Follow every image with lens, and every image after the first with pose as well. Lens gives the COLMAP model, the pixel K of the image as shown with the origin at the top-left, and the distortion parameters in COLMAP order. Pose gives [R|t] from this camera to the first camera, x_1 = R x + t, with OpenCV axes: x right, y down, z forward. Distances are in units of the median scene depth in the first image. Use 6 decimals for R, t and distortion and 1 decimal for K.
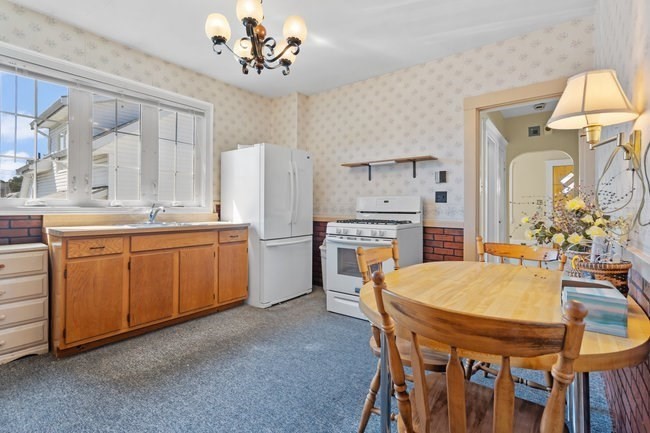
lens RADIAL K [[303.7, 0, 330.5], [0, 303.7, 210.1], [0, 0, 1]] dist [-0.001424, 0.000640]
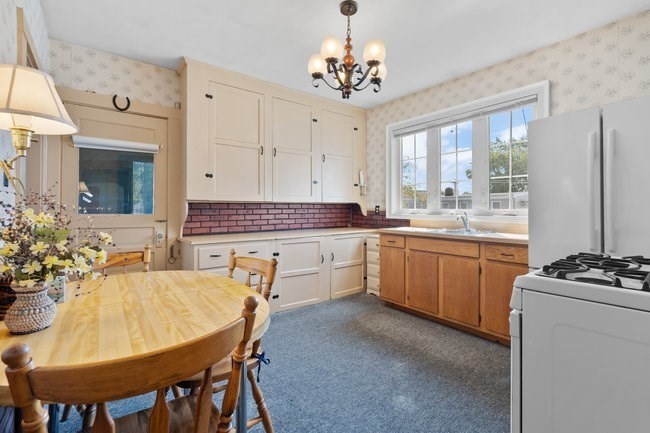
lens RADIAL K [[303.7, 0, 330.0], [0, 303.7, 212.4], [0, 0, 1]] dist [-0.001424, 0.000640]
pose [[-0.253116, 0.003960, -0.967428, 0.722183], [-0.012288, 0.999898, 0.007308, -0.027814], [0.967358, 0.013737, -0.253042, 1.008737]]
